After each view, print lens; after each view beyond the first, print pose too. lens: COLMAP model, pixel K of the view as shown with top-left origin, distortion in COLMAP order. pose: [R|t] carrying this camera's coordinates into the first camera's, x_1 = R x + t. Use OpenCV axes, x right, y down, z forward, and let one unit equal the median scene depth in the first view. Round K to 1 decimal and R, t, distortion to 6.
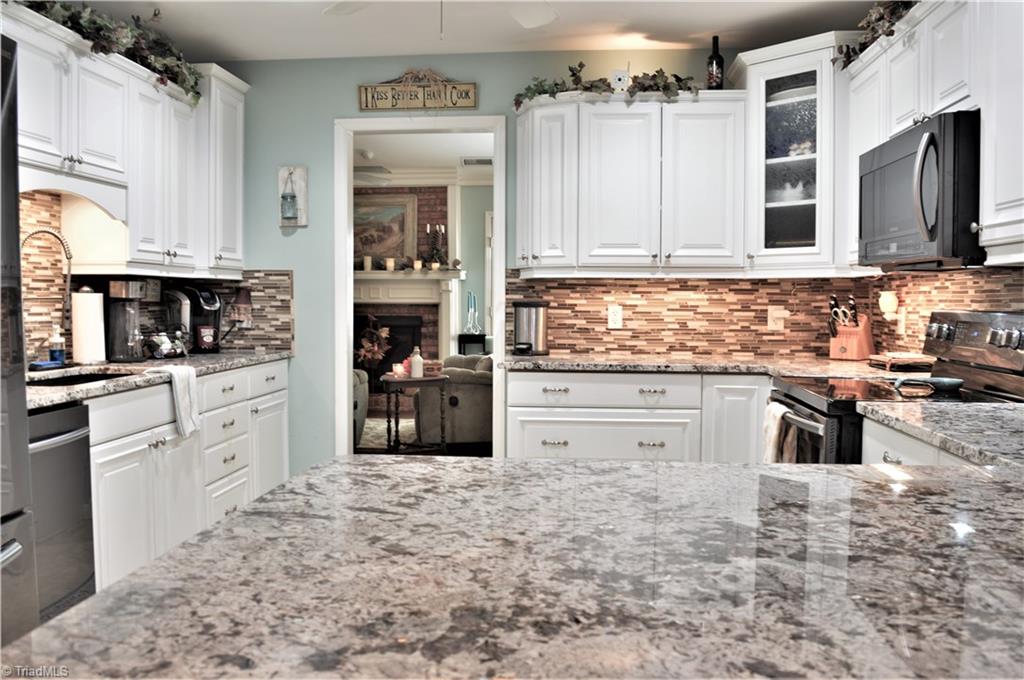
lens RADIAL K [[832.1, 0, 526.0], [0, 832.1, 341.8], [0, 0, 1]] dist [-0.081976, 0.005065]
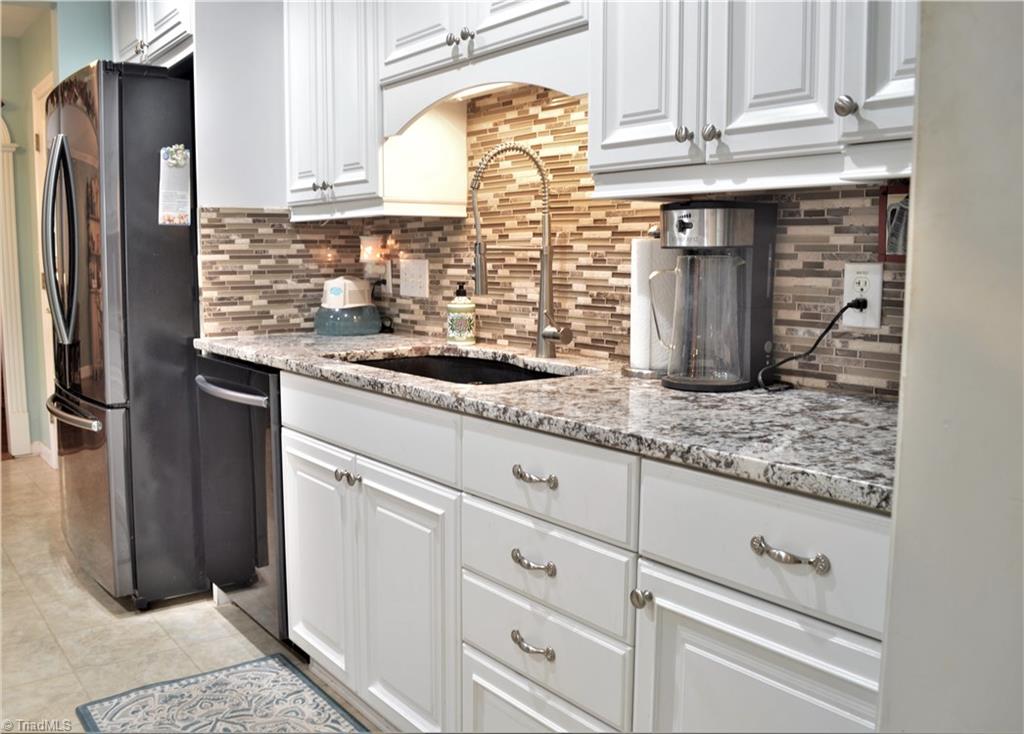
lens RADIAL K [[915.4, 0, 518.8], [0, 915.4, 367.5], [0, 0, 1]] dist [-0.069843, -0.002874]
pose [[-0.751968, 0.075126, -0.654905, -0.072630], [-0.037390, 0.987024, 0.156156, -0.061524], [0.658138, 0.141912, -0.739402, 1.286920]]
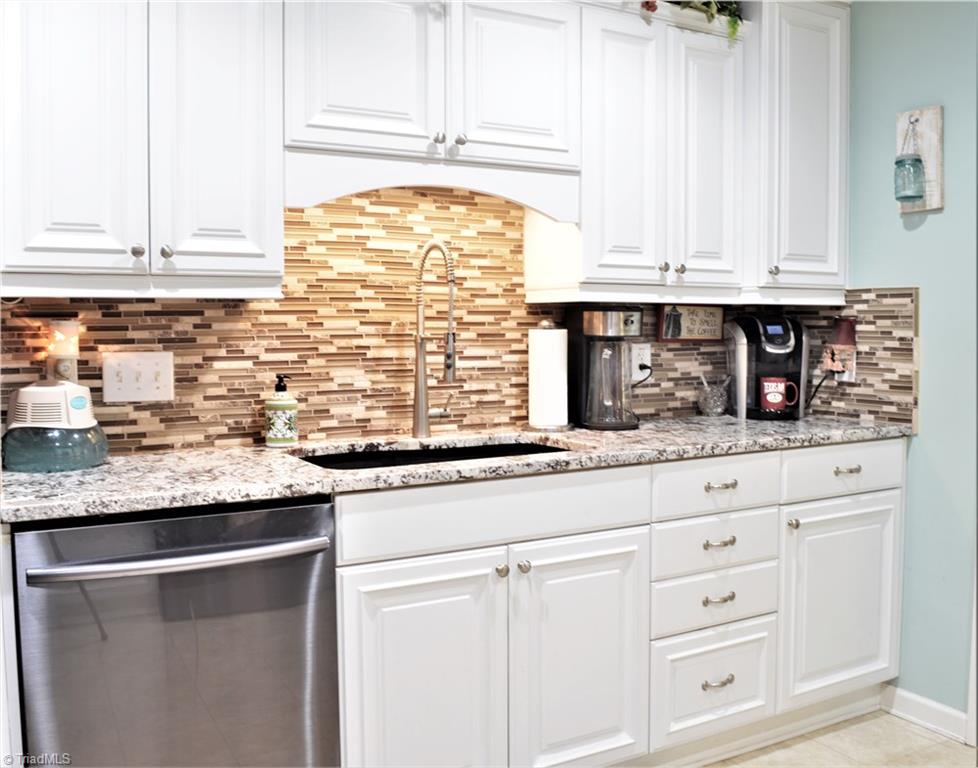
lens RADIAL K [[938.9, 0, 492.8], [0, 938.9, 385.7], [0, 0, 1]] dist [-0.086342, 0.000000]
pose [[0.560343, 0.046231, -0.826969, 0.107837], [-0.036181, 0.998854, 0.031324, -0.031923], [0.827470, 0.012369, 0.561374, 0.464229]]
